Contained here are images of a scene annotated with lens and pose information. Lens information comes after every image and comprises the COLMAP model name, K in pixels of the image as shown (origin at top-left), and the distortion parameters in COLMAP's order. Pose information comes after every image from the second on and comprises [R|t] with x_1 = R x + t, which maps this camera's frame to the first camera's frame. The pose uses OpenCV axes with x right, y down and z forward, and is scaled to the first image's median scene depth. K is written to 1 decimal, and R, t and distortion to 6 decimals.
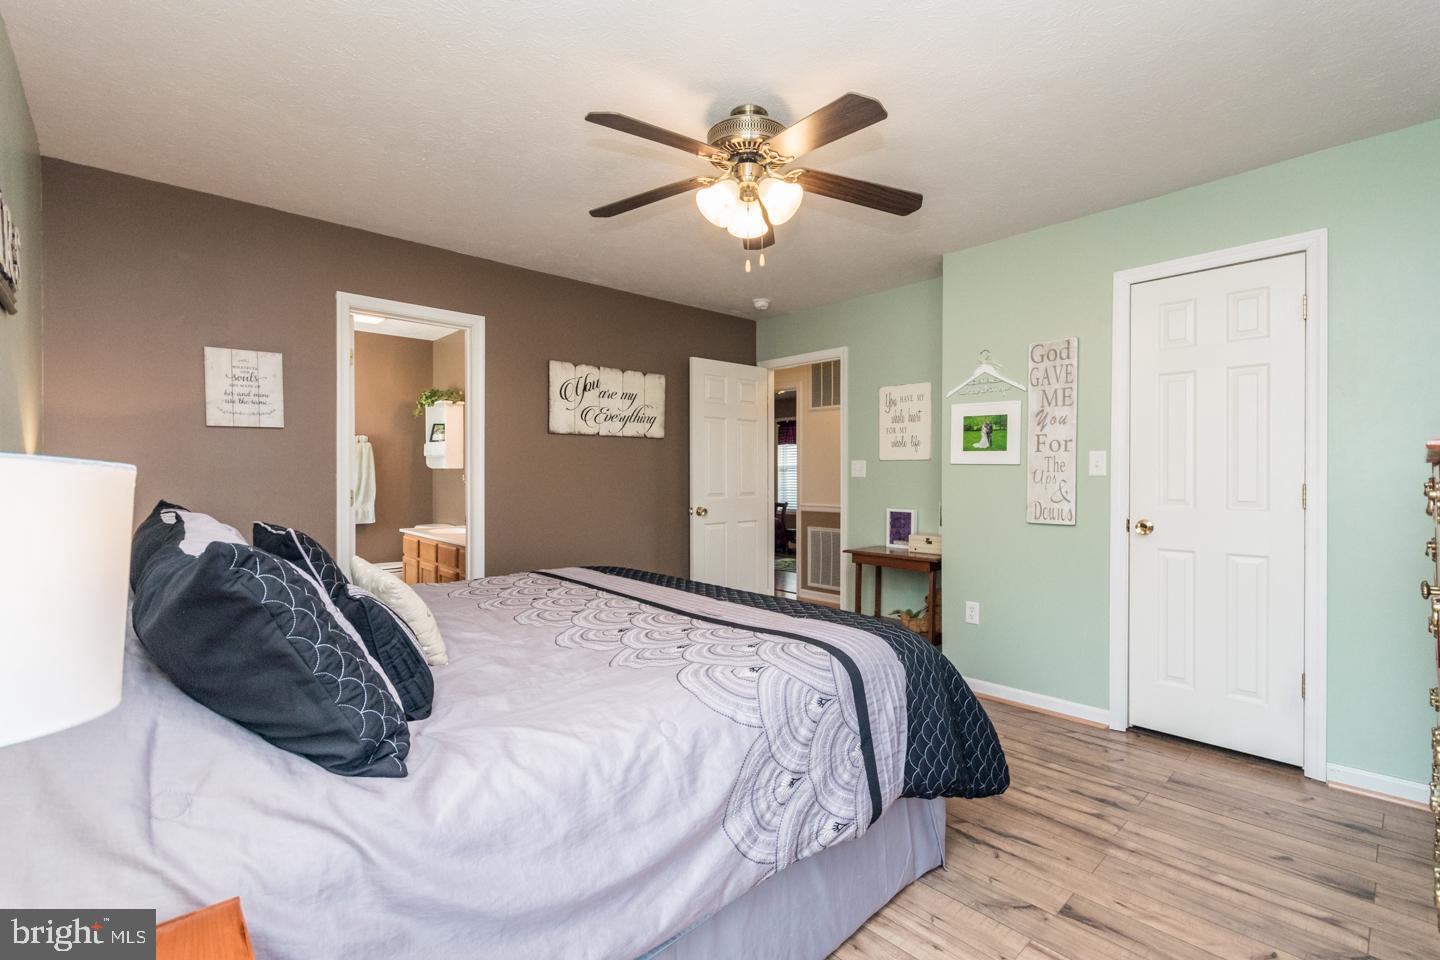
lens RADIAL K [[638.5, 0, 716.2], [0, 638.5, 478.1], [0, 0, 1]] dist [-0.004143, -0.006326]
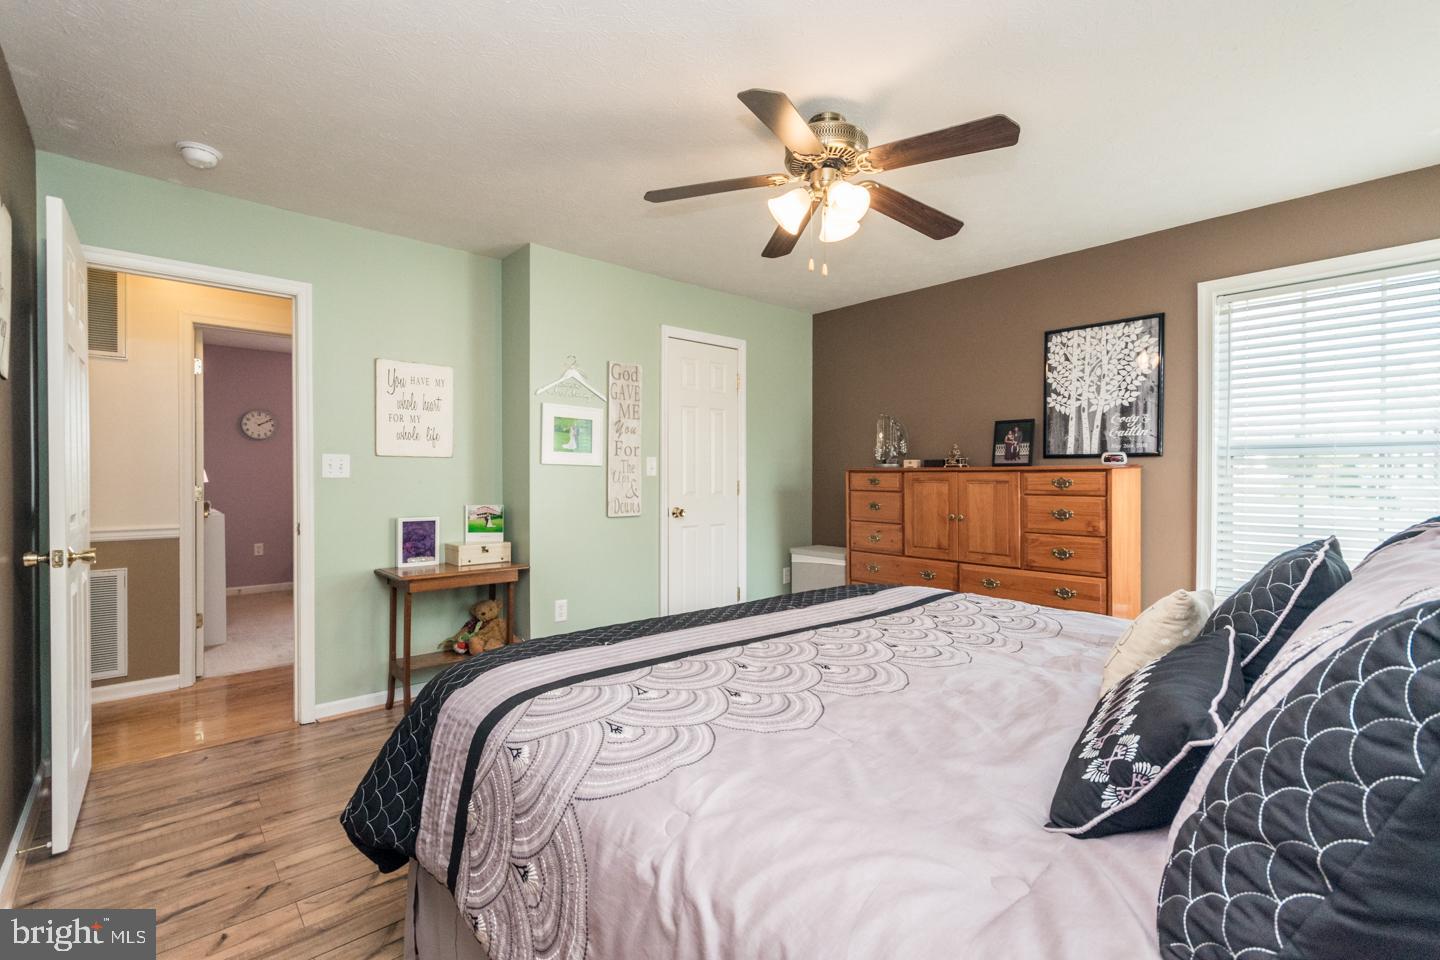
lens RADIAL K [[638.5, 0, 705.2], [0, 638.5, 481.5], [0, 0, 1]] dist [-0.004143, -0.006326]
pose [[0.016866, -0.001239, 0.999857, -0.669144], [0.006515, 0.999978, 0.001129, 0.006246], [-0.999837, 0.006495, 0.016874, 0.826897]]
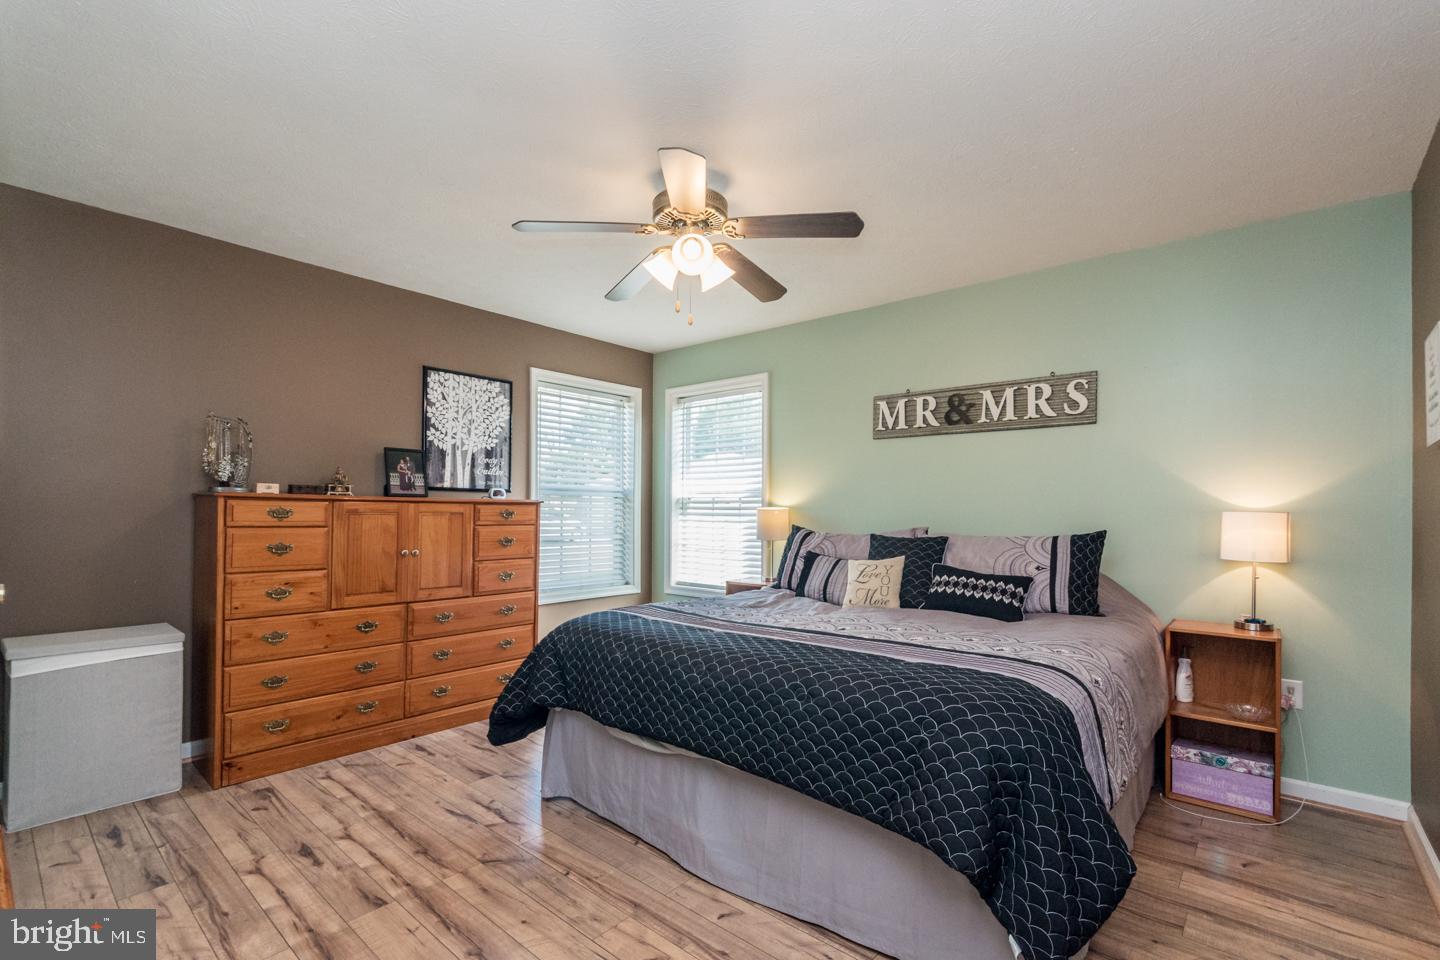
lens RADIAL K [[638.5, 0, 712.0], [0, 638.5, 507.2], [0, 0, 1]] dist [-0.004143, -0.006326]
pose [[-0.992532, -0.005012, -0.121879, 0.099777], [-0.005320, 0.999983, 0.002207, -0.003682], [0.121865, 0.002839, -0.992543, 1.454449]]
